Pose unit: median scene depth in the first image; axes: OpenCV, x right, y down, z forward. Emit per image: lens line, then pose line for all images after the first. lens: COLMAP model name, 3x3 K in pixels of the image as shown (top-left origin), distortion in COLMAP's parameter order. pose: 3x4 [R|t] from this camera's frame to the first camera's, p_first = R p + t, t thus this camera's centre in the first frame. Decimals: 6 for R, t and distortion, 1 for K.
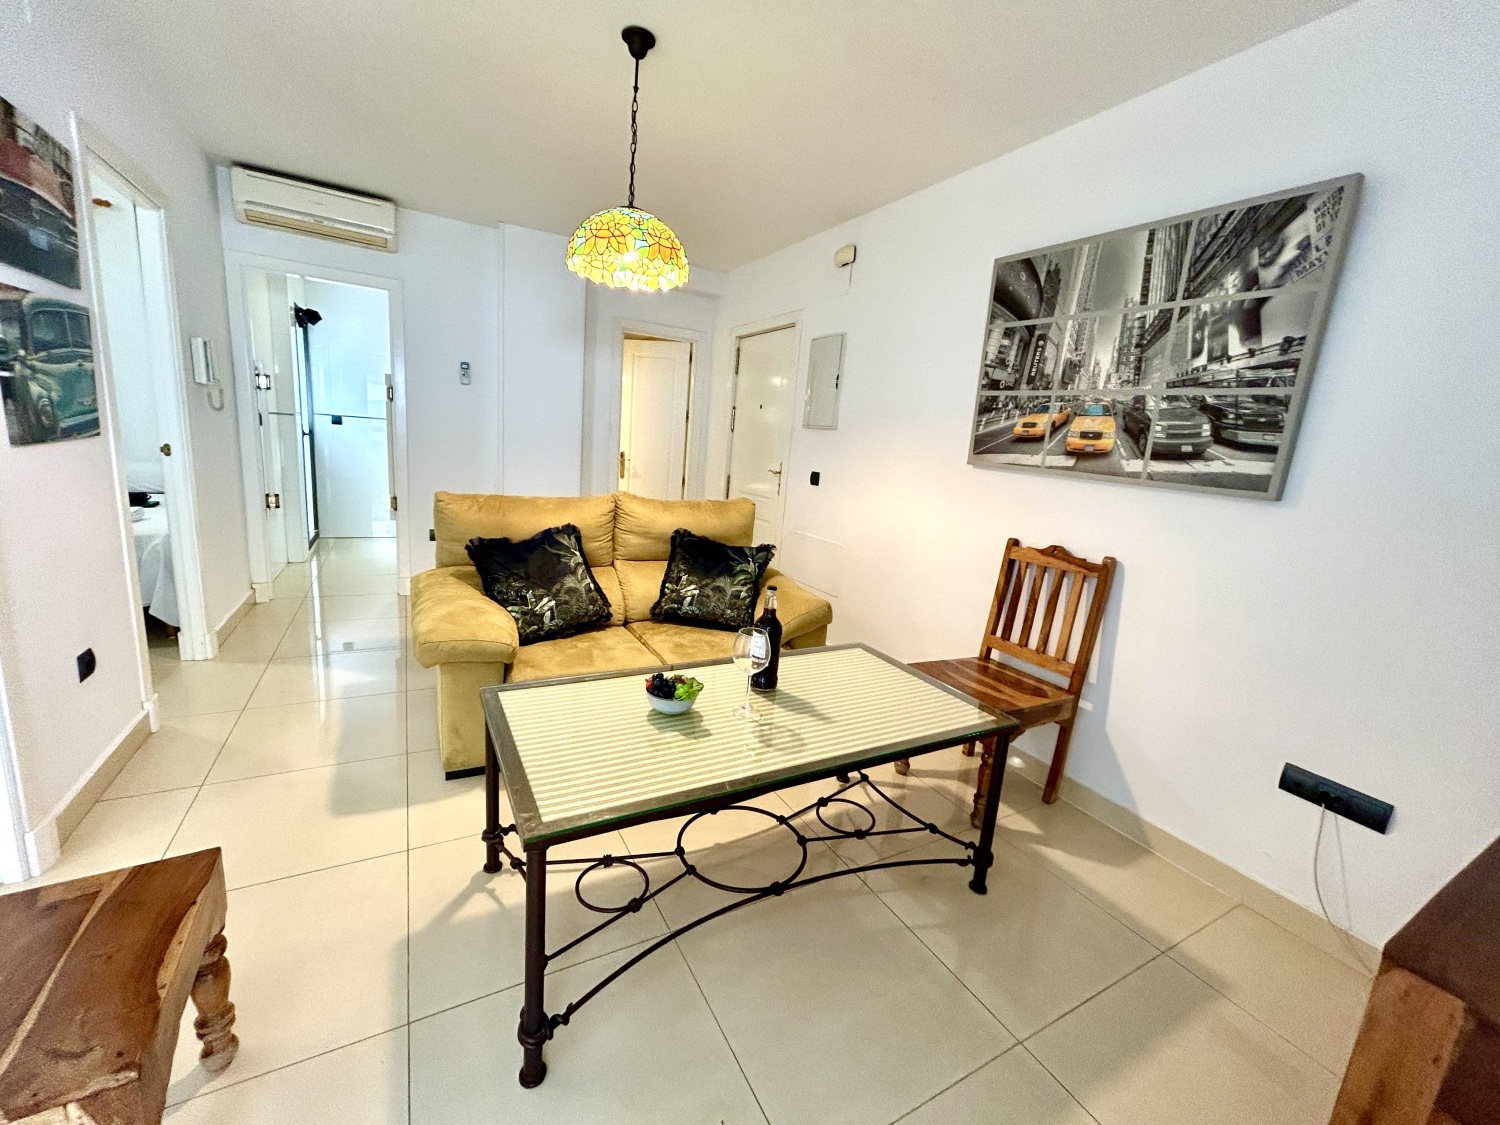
lens RADIAL K [[601.6, 0, 742.8], [0, 601.6, 562.0], [0, 0, 1]] dist [-0.002010, 0.001031]
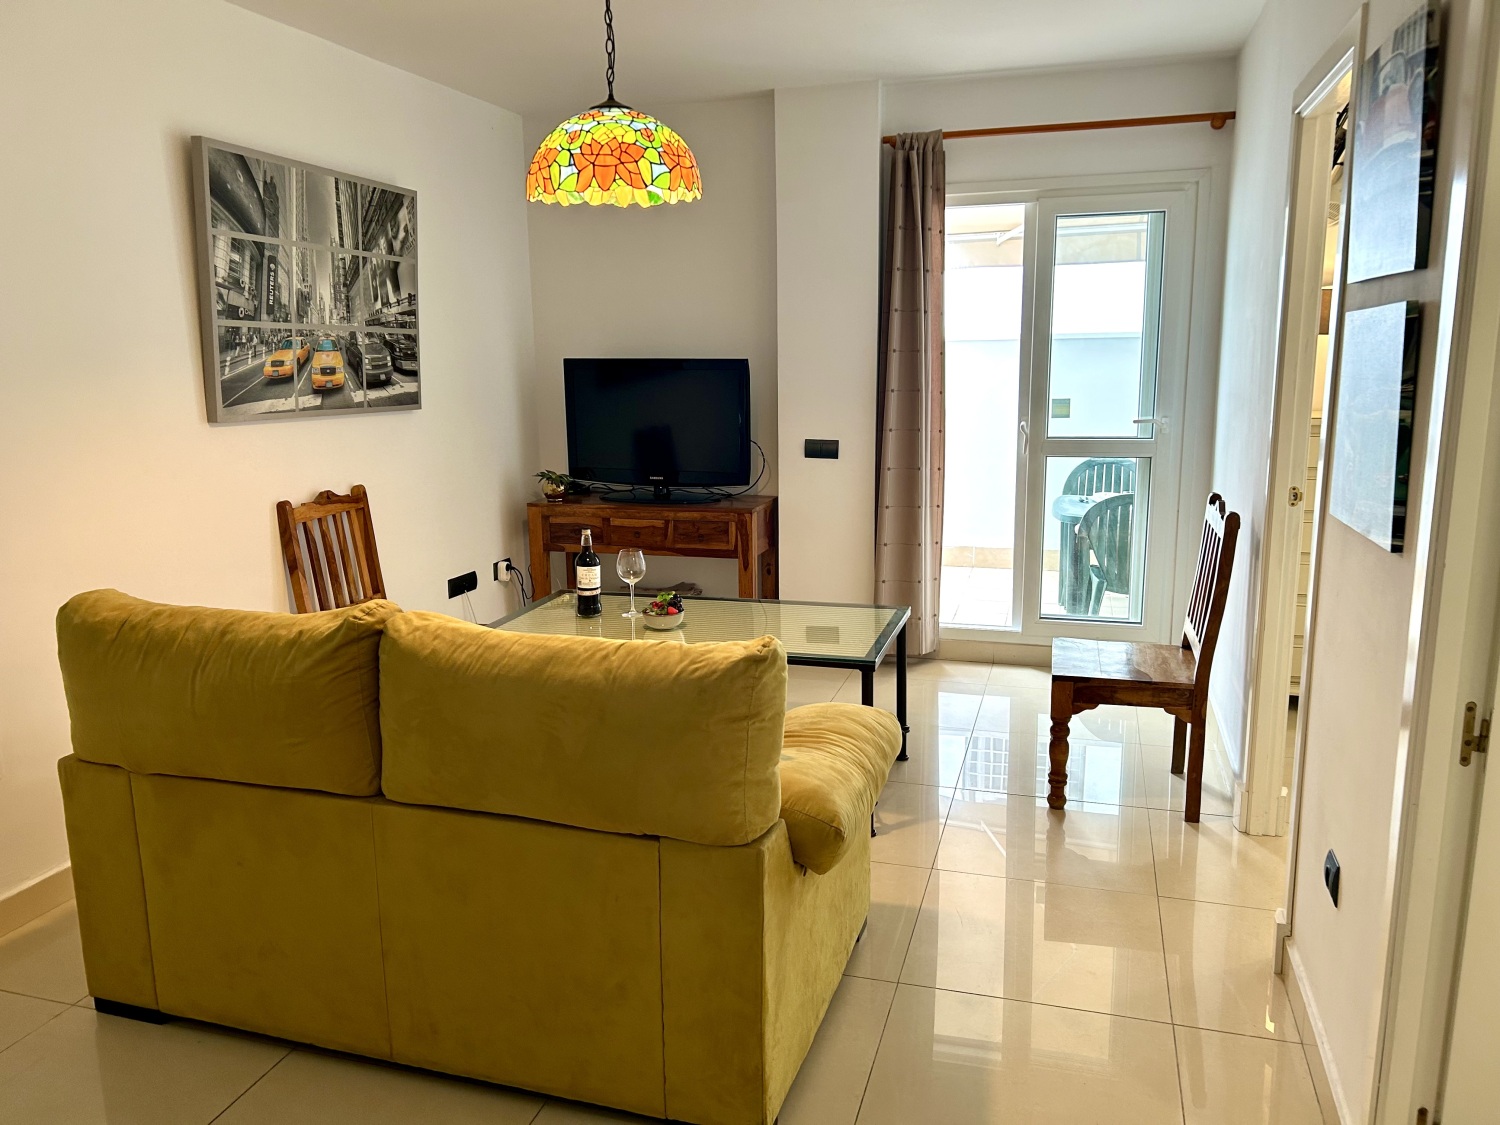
lens RADIAL K [[1129.3, 0, 738.4], [0, 1129.3, 564.9], [0, 0, 1]] dist [0.057856, -0.071017]
pose [[-0.695866, -0.207041, 0.687680, -0.582696], [0.102019, 0.919336, 0.380019, -0.265903], [-0.710888, 0.334599, -0.618613, 0.850265]]
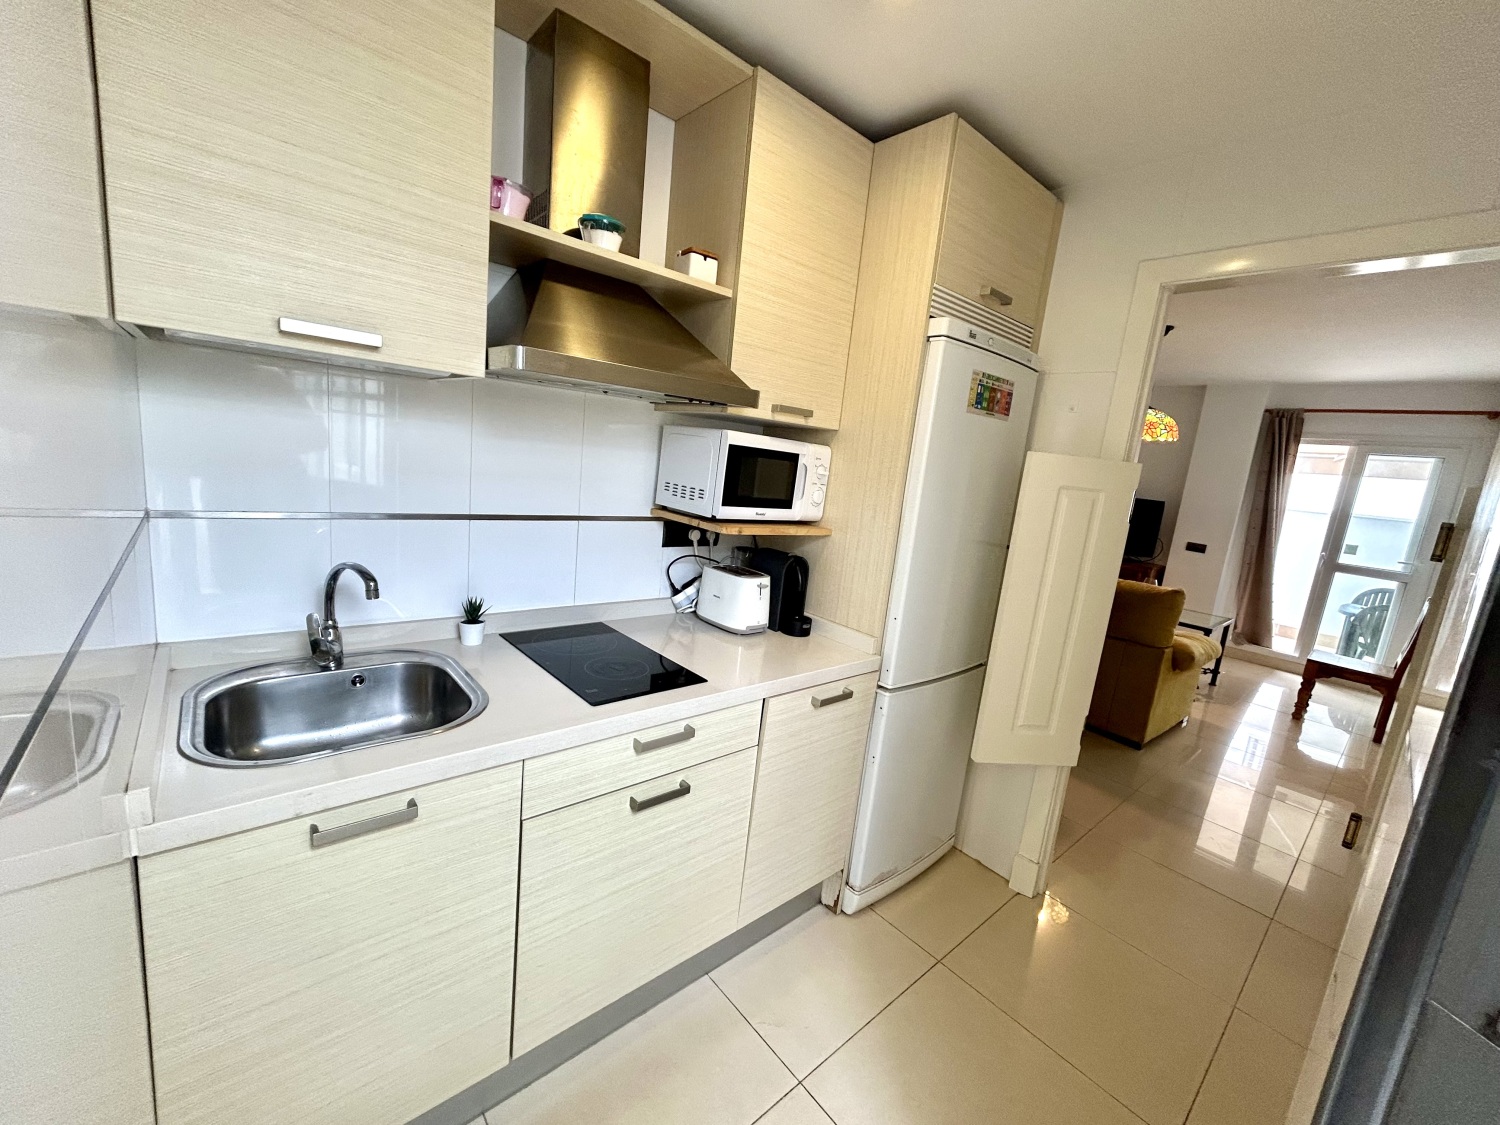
lens RADIAL K [[601.6, 0, 742.8], [0, 601.6, 562.0], [0, 0, 1]] dist [-0.002010, 0.001031]
pose [[-0.194709, -0.268976, 0.943261, -0.866371], [0.078105, 0.954360, 0.288264, -0.350109], [-0.977746, 0.129801, -0.164814, 1.210176]]
